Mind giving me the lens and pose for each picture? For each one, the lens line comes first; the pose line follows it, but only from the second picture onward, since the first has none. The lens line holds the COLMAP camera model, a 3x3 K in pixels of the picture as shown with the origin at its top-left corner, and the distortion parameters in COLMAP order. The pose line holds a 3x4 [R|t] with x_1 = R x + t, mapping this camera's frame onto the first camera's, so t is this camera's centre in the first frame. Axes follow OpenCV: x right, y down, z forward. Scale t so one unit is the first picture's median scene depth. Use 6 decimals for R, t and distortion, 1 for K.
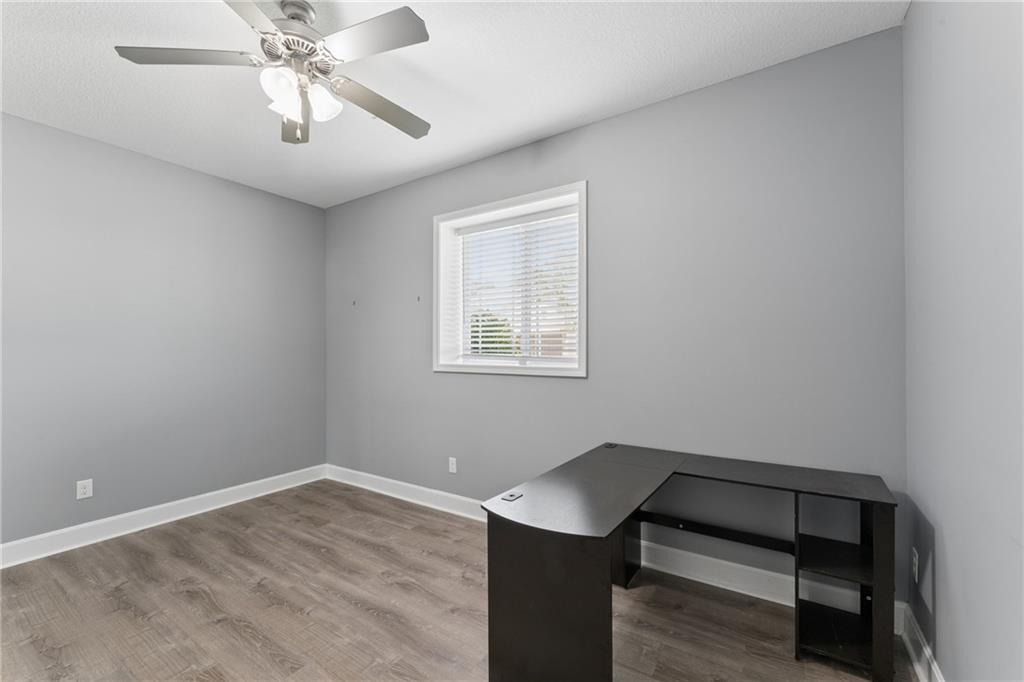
lens RADIAL K [[413.6, 0, 511.4], [0, 413.6, 355.9], [0, 0, 1]] dist [-0.001073, -0.000035]
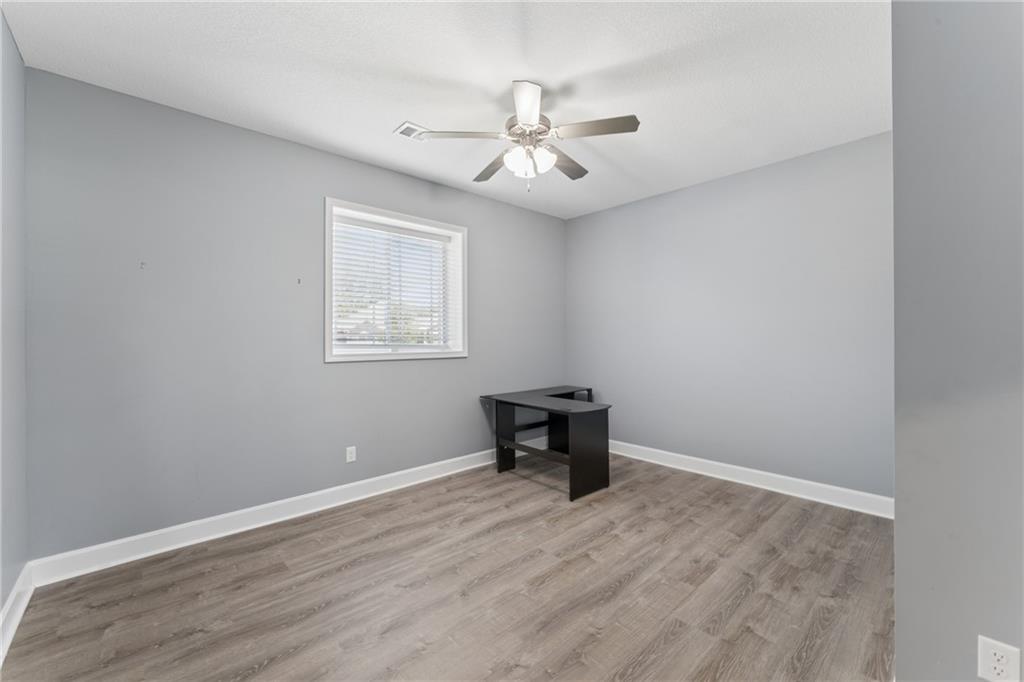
lens RADIAL K [[413.6, 0, 511.4], [0, 413.6, 355.9], [0, 0, 1]] dist [-0.001073, -0.000035]
pose [[0.243910, -0.032535, 0.969252, -1.125949], [0.020821, 0.999382, 0.028307, 0.006103], [-0.969574, 0.013276, 0.244437, 0.417038]]
